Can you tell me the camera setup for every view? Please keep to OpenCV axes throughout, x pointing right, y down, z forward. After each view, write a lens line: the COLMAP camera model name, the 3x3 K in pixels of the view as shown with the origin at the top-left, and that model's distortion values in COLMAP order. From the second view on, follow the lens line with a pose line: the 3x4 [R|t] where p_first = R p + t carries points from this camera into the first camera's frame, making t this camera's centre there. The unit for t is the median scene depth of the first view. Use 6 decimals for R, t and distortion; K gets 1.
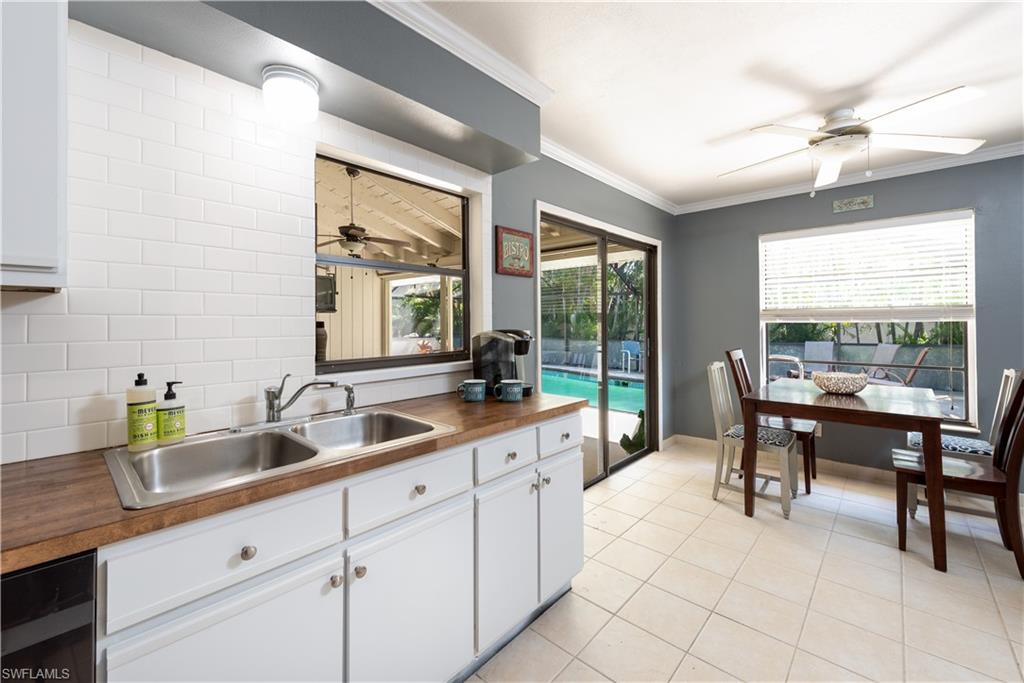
lens RADIAL K [[414.8, 0, 508.8], [0, 414.8, 321.8], [0, 0, 1]] dist [-0.001199, -0.000640]
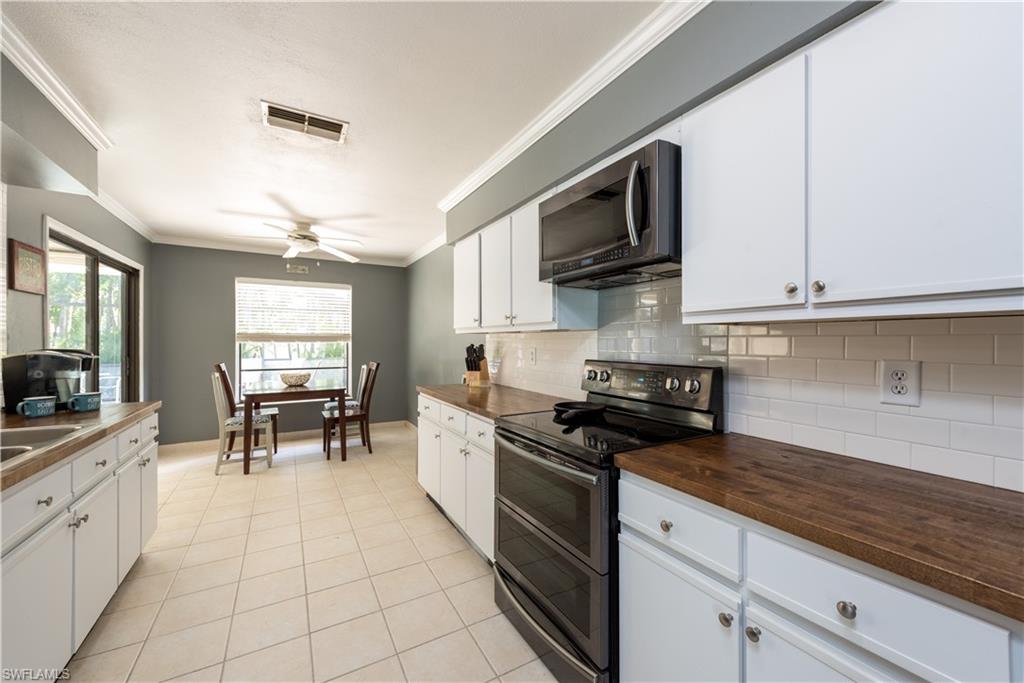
lens RADIAL K [[405.6, 0, 512.0], [0, 405.6, 341.5], [0, 0, 1]] dist [0.001712, -0.000043]
pose [[0.301572, 0.006816, 0.953419, -0.498203], [-0.006596, 0.999965, -0.005063, -0.002043], [-0.953421, -0.004762, 0.301607, -0.320647]]
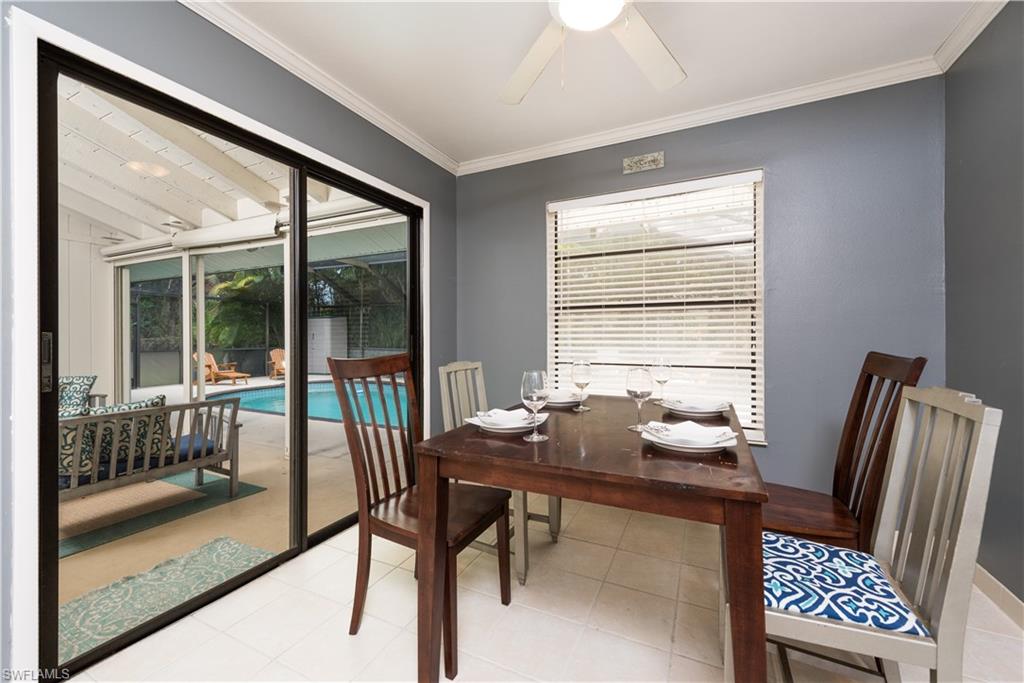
lens RADIAL K [[405.6, 0, 512.0], [0, 405.6, 341.5], [0, 0, 1]] dist [0.001712, -0.000043]
pose [[0.954382, -0.000603, 0.298587, 0.429240], [-0.003832, 0.999891, 0.014265, 0.057325], [-0.298563, -0.014758, 0.954276, 0.393218]]
